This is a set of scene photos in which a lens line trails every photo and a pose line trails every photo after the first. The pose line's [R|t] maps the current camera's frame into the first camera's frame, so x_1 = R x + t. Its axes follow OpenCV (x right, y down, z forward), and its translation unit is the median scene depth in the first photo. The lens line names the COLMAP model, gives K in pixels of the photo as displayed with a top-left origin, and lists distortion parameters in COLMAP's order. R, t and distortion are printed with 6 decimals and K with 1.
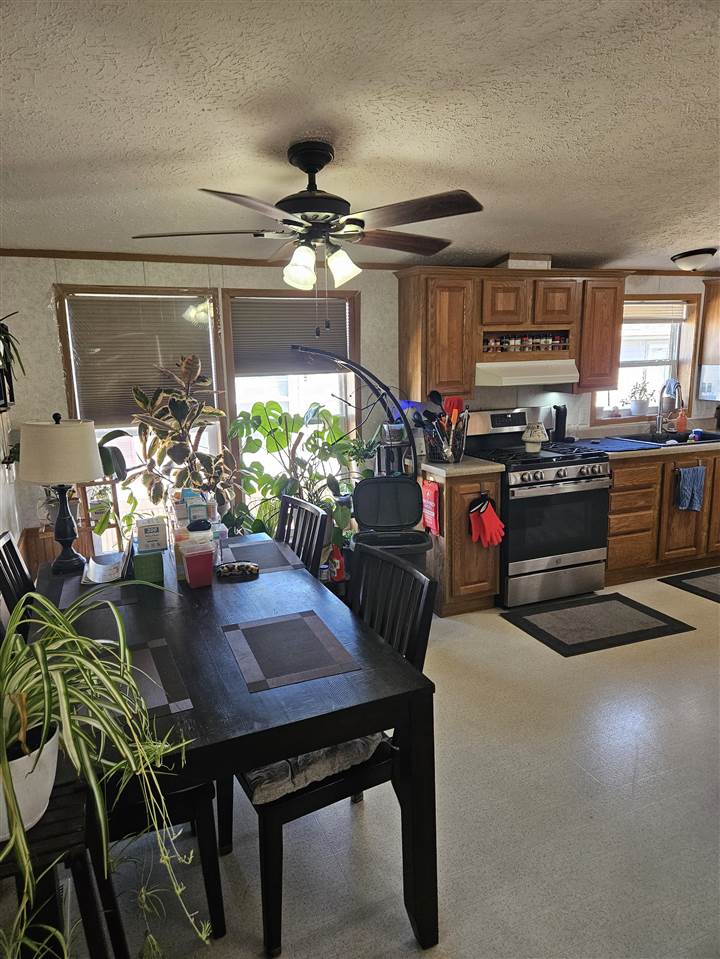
lens RADIAL K [[642.3, 0, 360.0], [0, 642.3, 479.5], [0, 0, 1]] dist [0.027398, -0.004362]
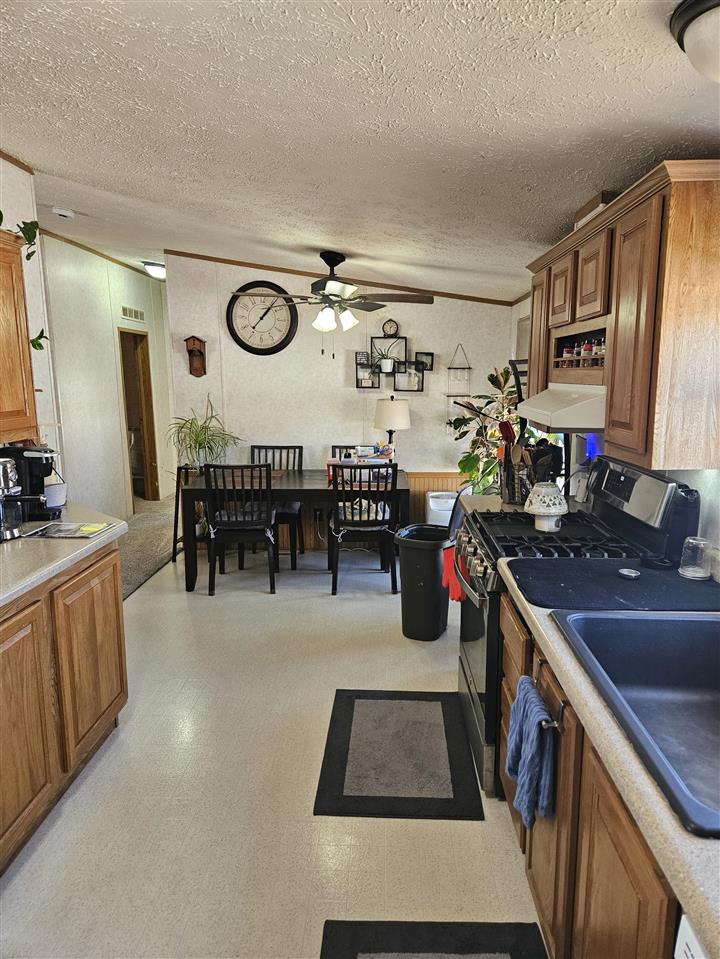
lens RADIAL K [[642.3, 0, 360.0], [0, 642.3, 479.5], [0, 0, 1]] dist [0.027398, -0.004362]
pose [[-0.402871, 0.183108, -0.896753, 0.901971], [-0.157742, 0.951231, 0.265099, -0.228471], [0.901561, 0.248256, -0.354339, 1.062476]]
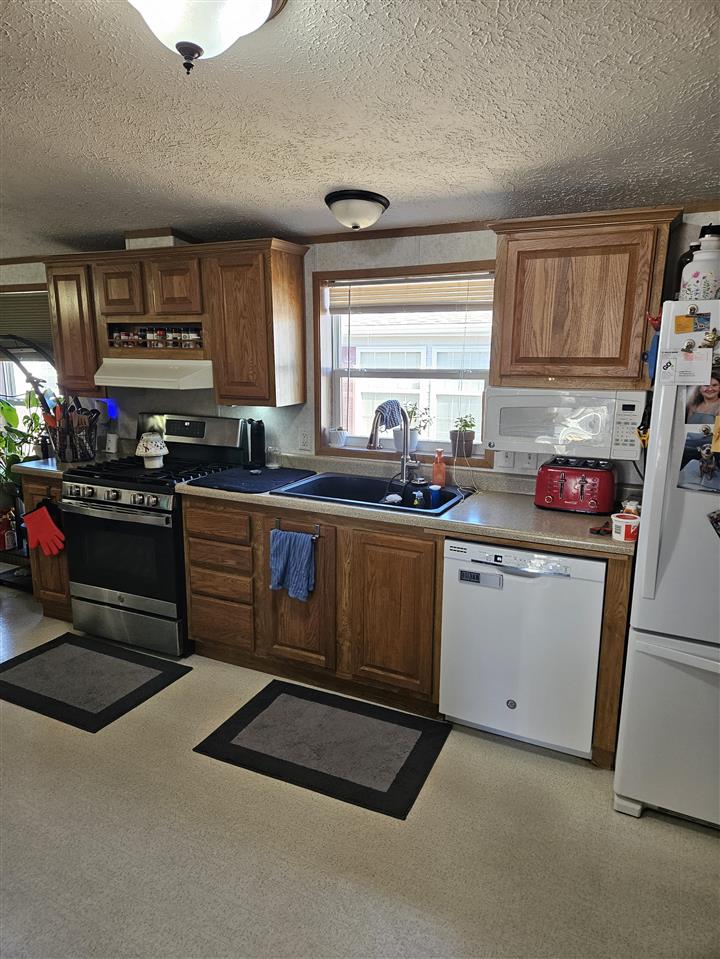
lens RADIAL K [[642.3, 0, 360.0], [0, 642.3, 479.5], [0, 0, 1]] dist [0.027398, -0.004362]
pose [[0.686962, 0.178606, -0.704403, 1.066350], [-0.166692, 0.982209, 0.086481, -0.147689], [0.707317, 0.058009, 0.704512, 0.609111]]
